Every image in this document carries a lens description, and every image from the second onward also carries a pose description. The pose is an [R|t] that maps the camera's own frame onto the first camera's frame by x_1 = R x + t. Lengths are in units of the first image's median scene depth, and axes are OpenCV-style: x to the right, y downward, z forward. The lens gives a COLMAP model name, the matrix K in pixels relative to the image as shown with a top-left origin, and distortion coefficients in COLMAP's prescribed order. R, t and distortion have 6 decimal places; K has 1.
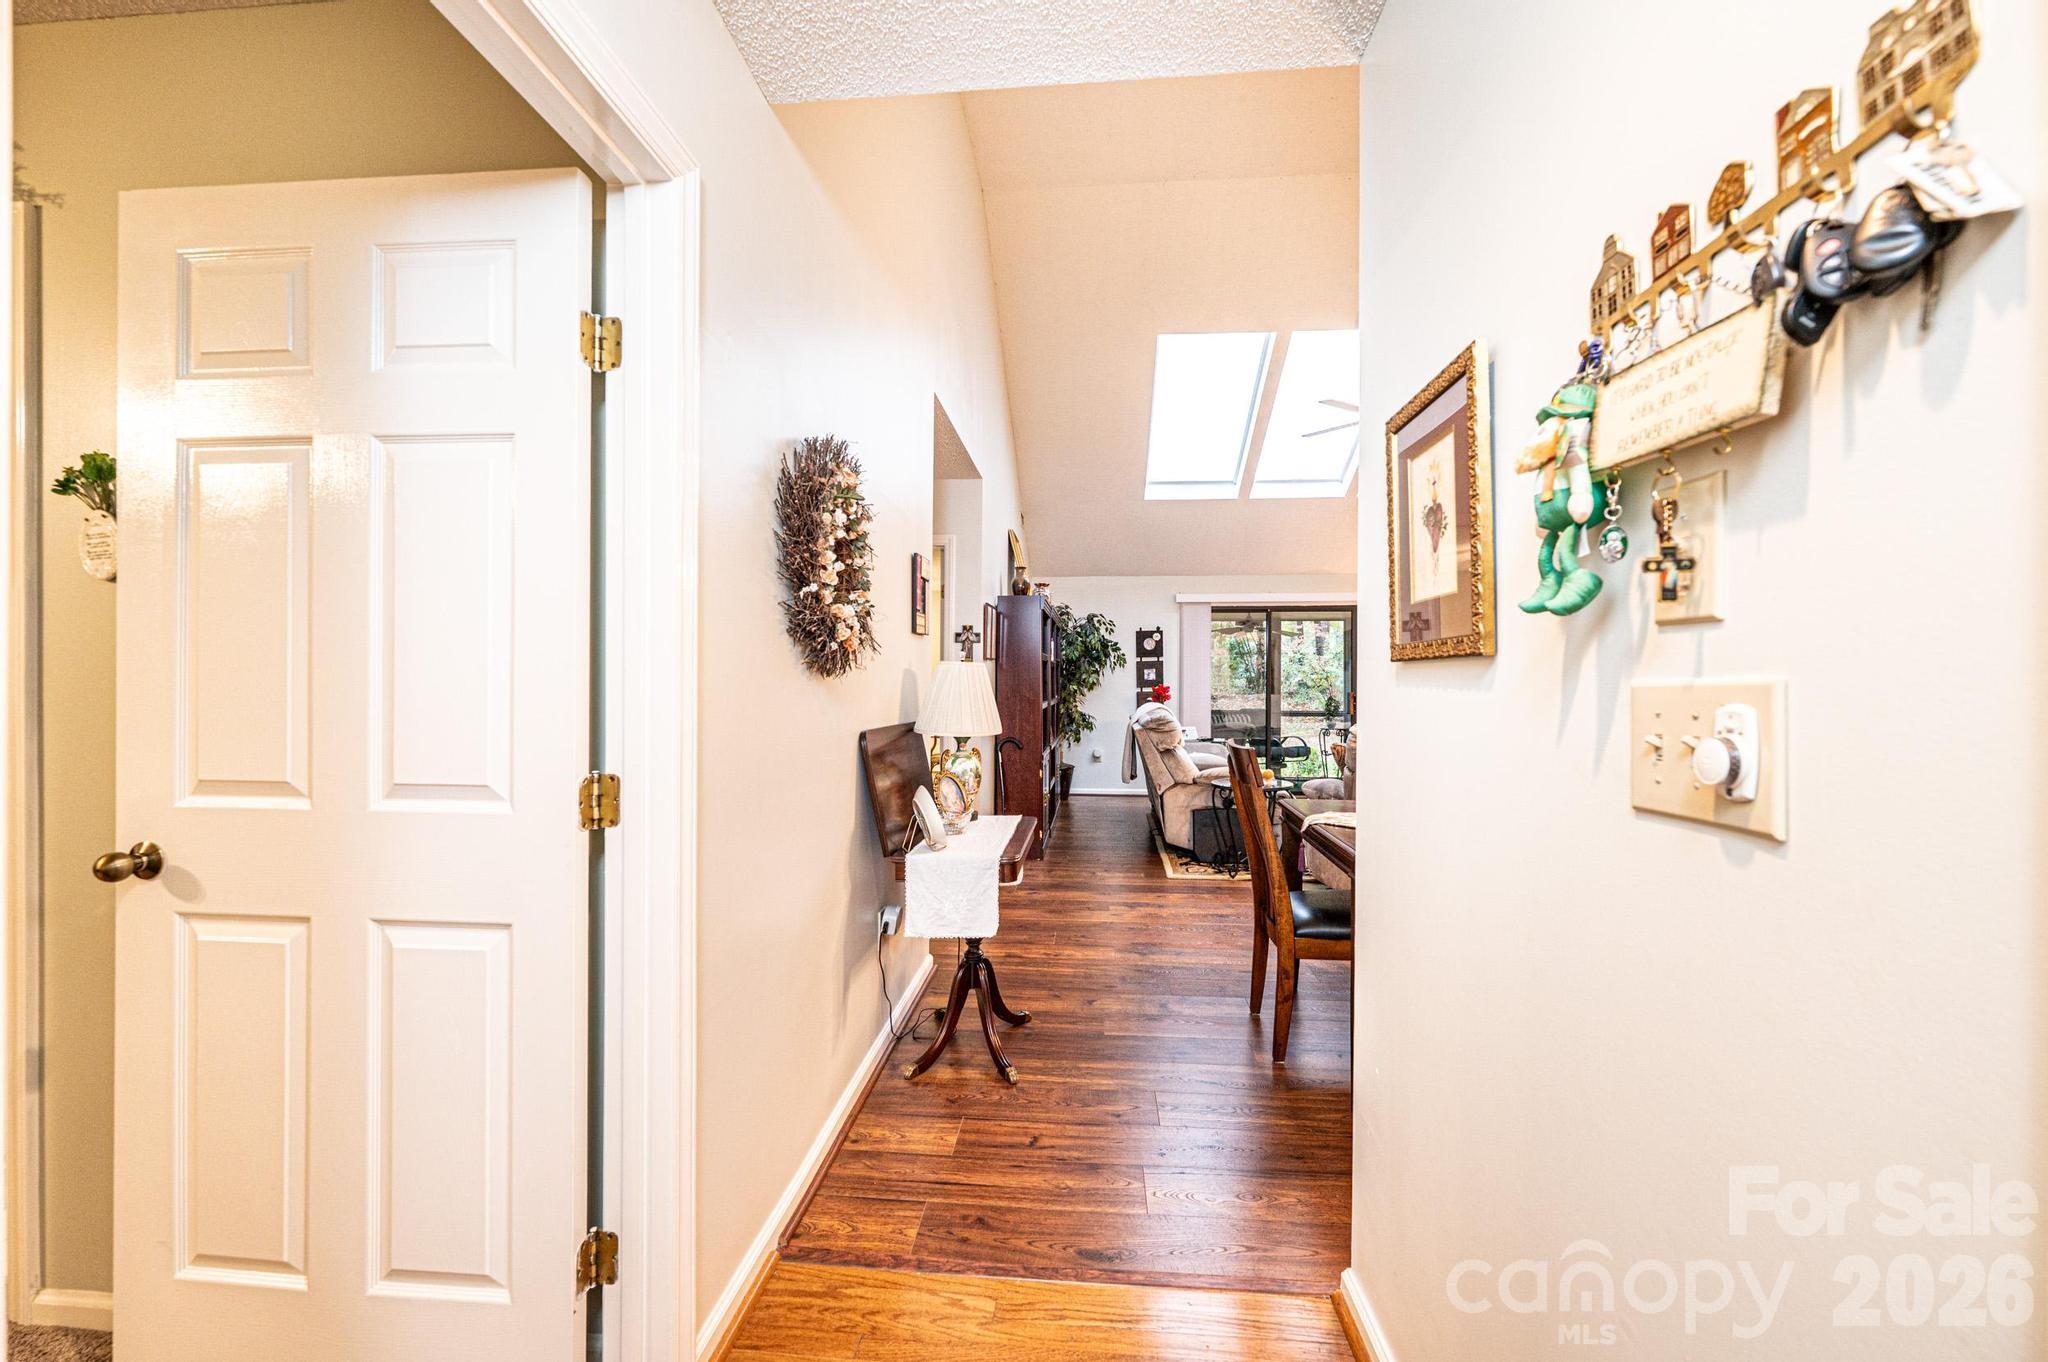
lens RADIAL K [[812.7, 0, 1022.7], [0, 812.7, 683.0], [0, 0, 1]] dist [0.000319, 0.000051]
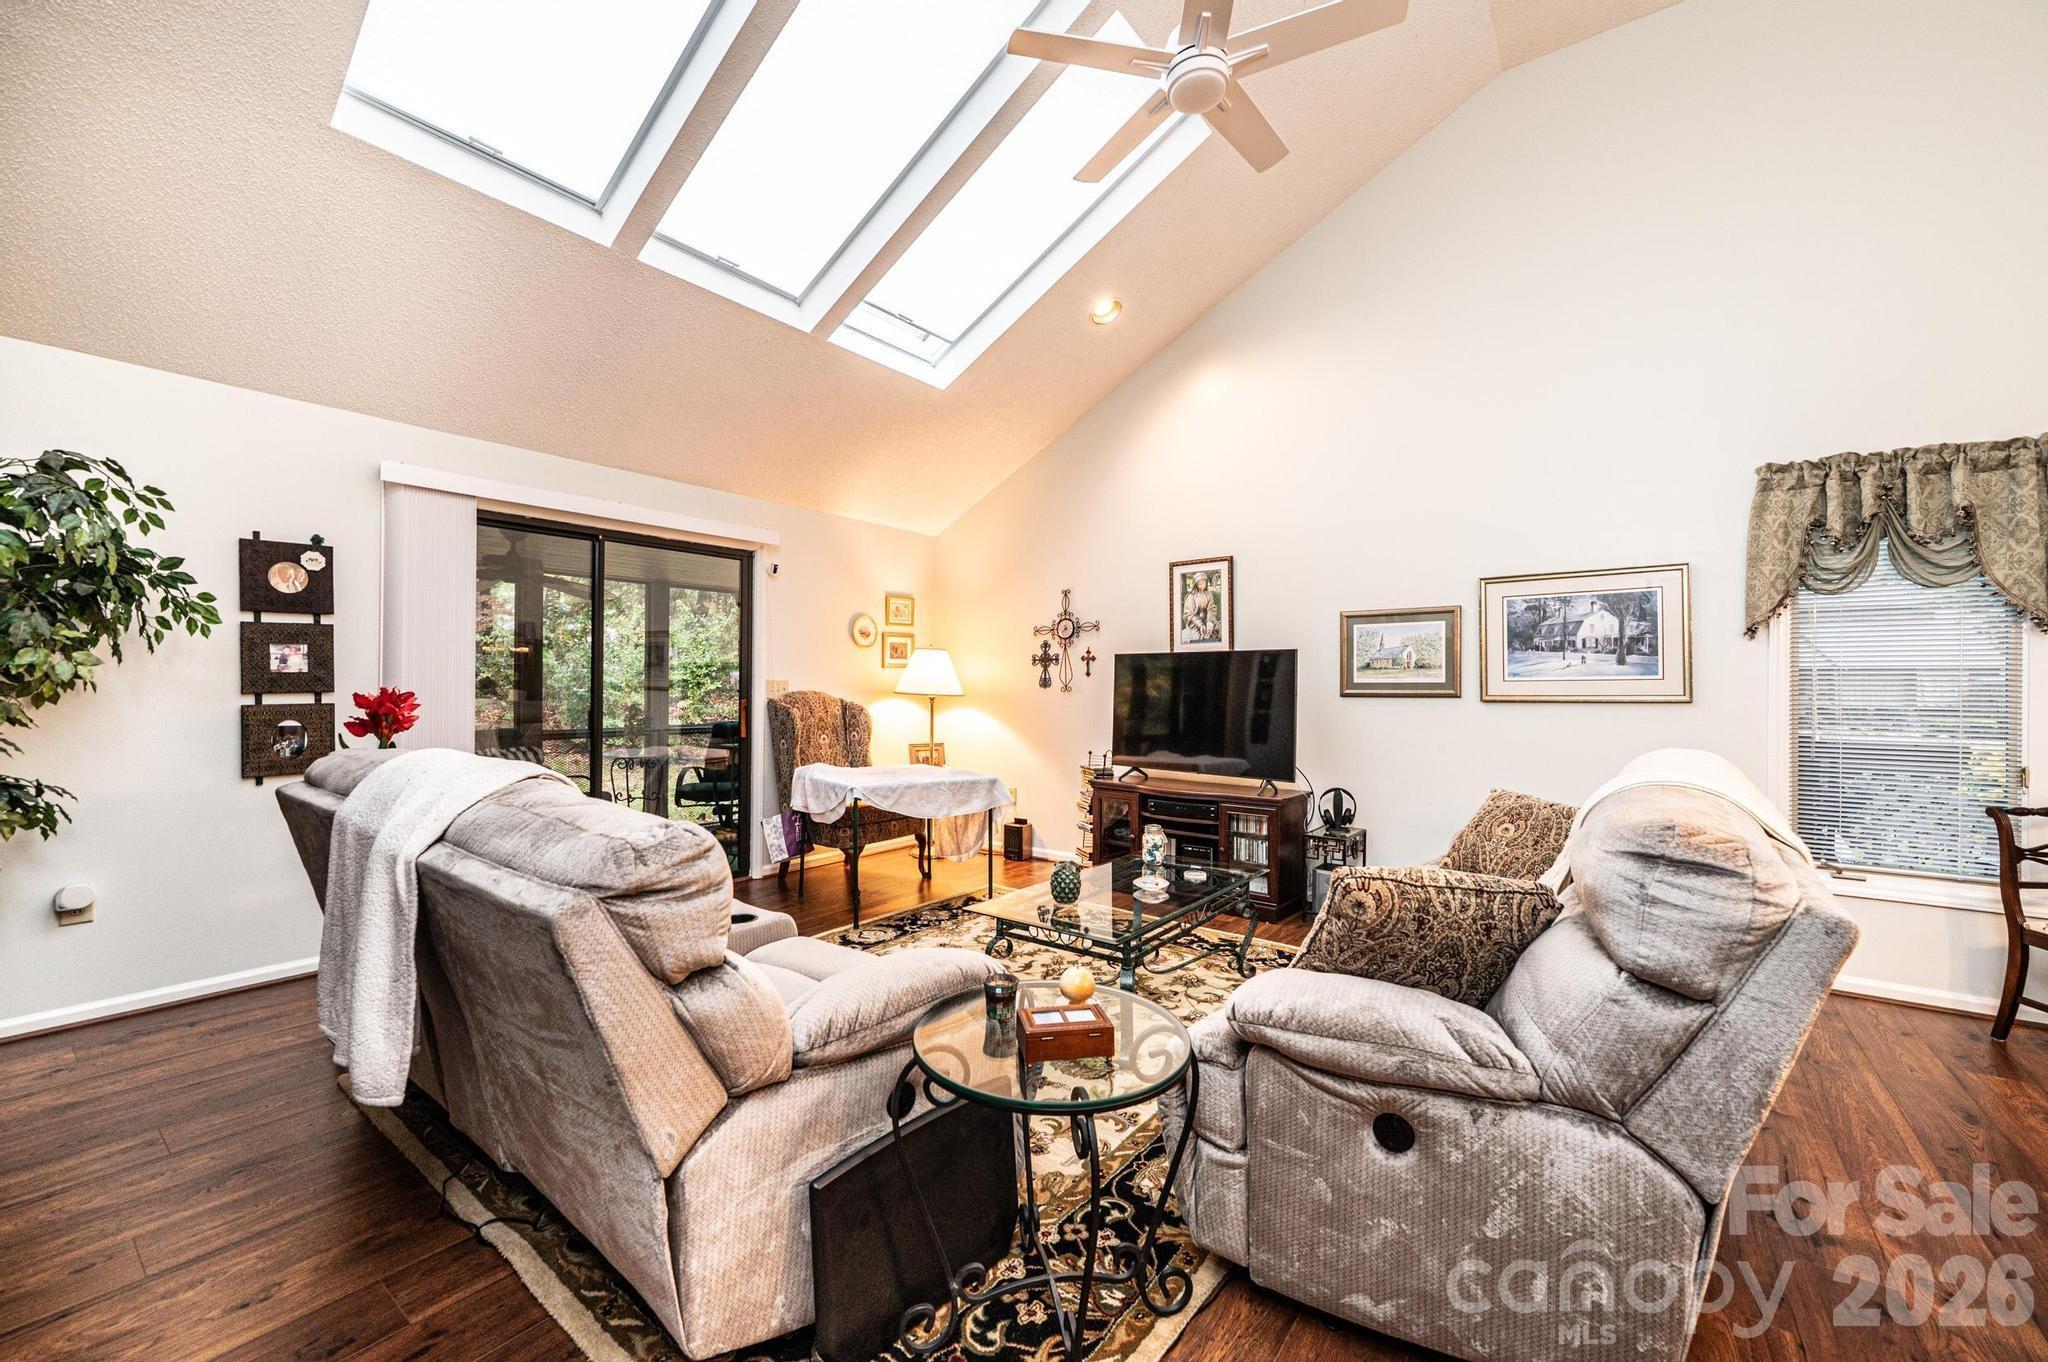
lens RADIAL K [[812.7, 0, 1022.7], [0, 812.7, 683.0], [0, 0, 1]] dist [0.000319, 0.000051]
pose [[0.530798, 0.003926, 0.847489, 0.020105], [-0.005712, 0.999983, -0.001055, -0.000993], [-0.847479, -0.004281, 0.530812, 0.584546]]
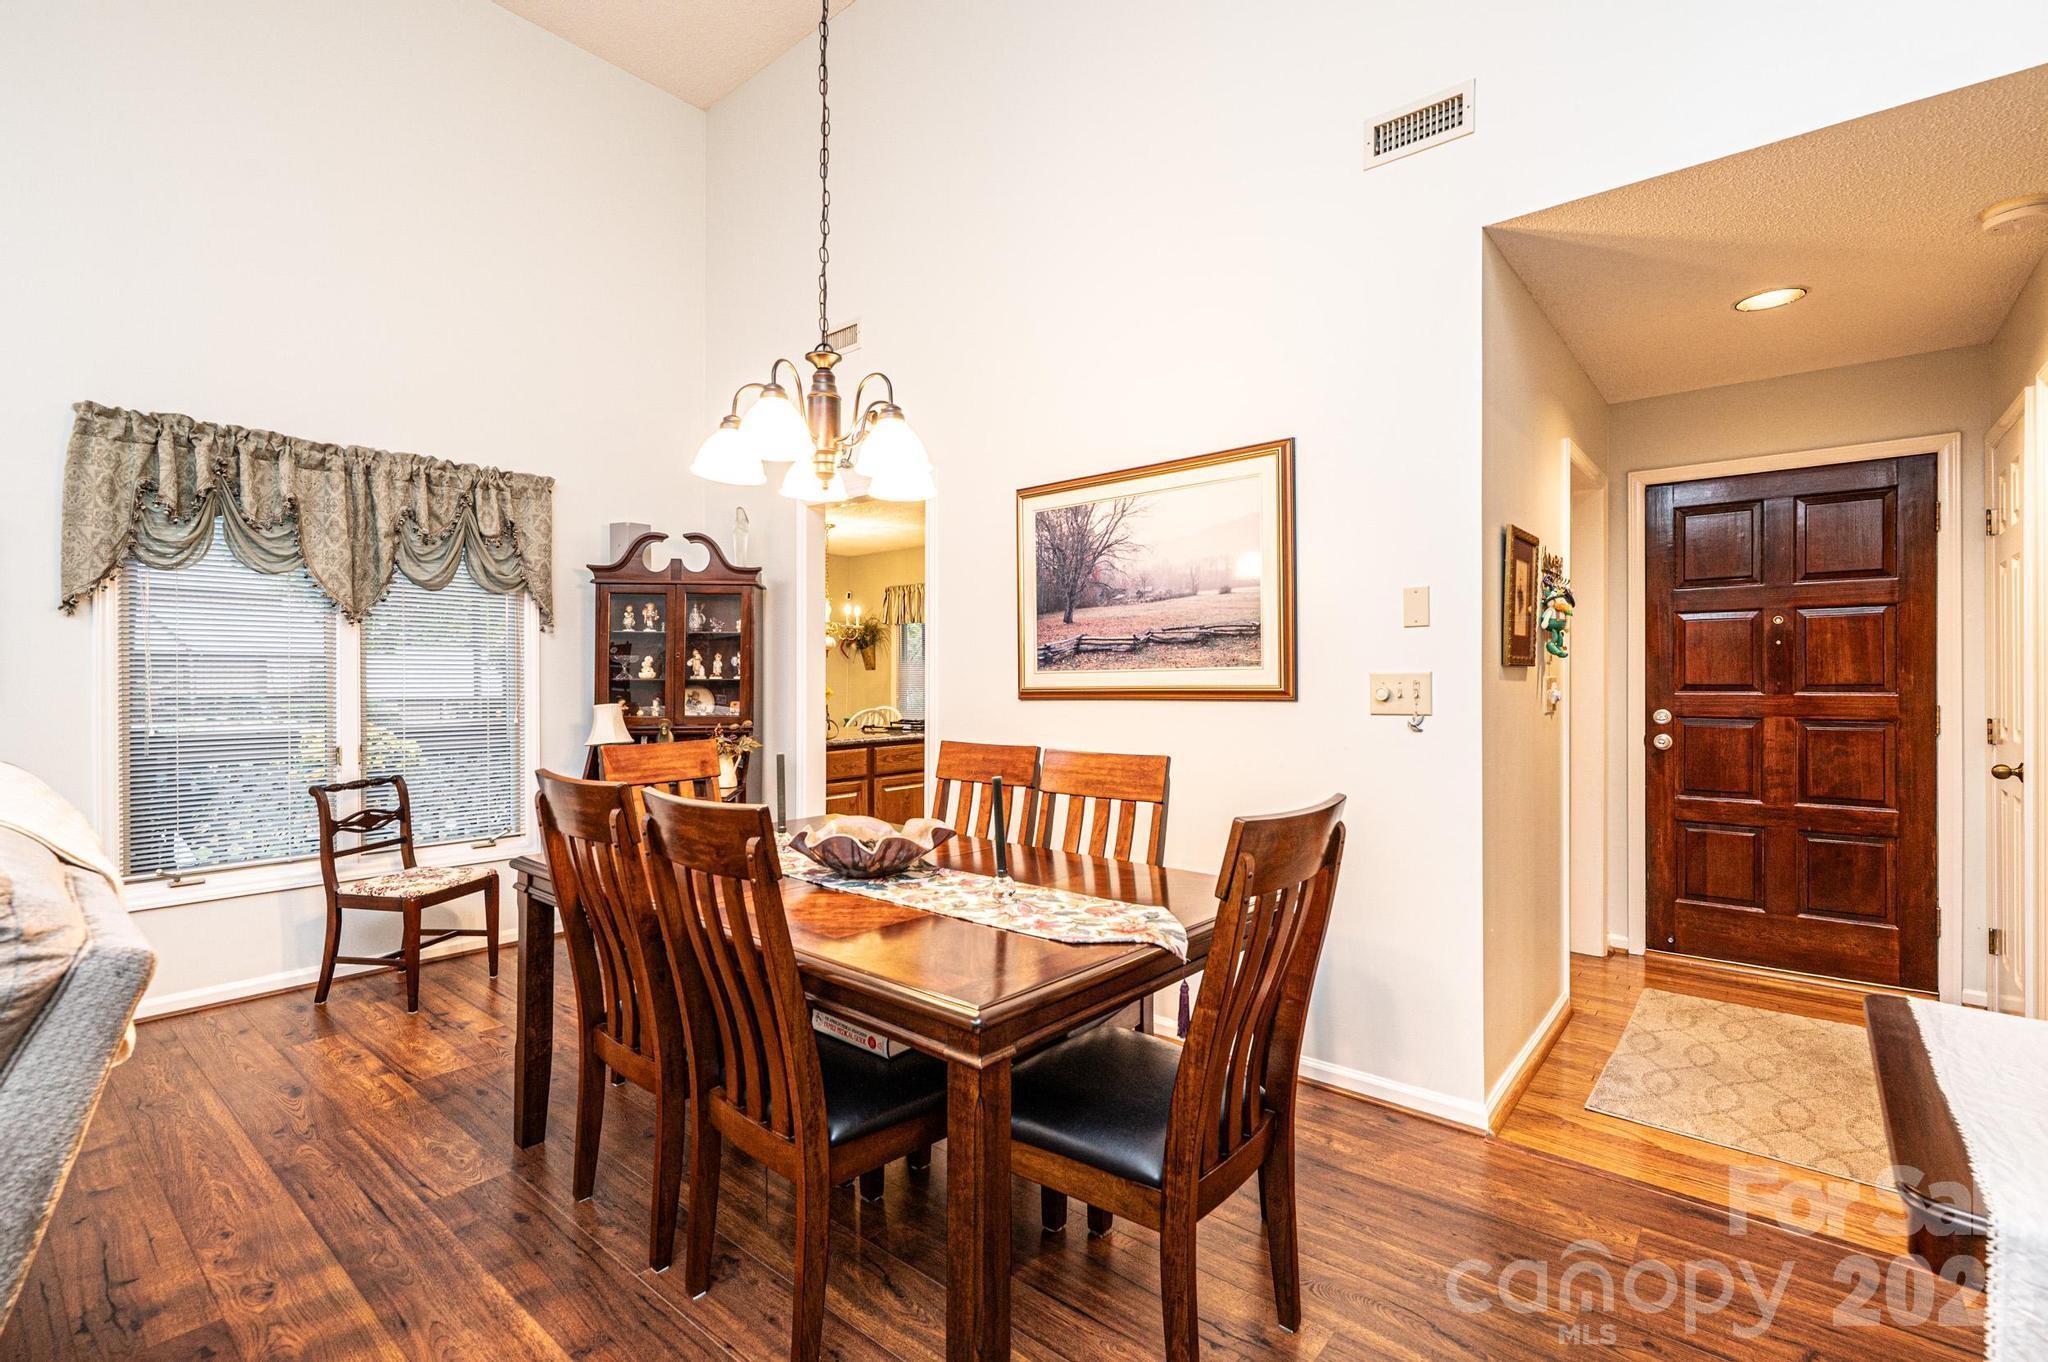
lens RADIAL K [[920.7, 0, 1024.0], [0, 920.7, 681.0], [0, 0, 1]] dist [0.001068, -0.000091]
pose [[-0.819616, -0.003071, 0.572905, 0.032830], [-0.000037, 0.999986, 0.005308, -0.000914], [-0.572913, 0.004330, -0.819605, 0.574371]]
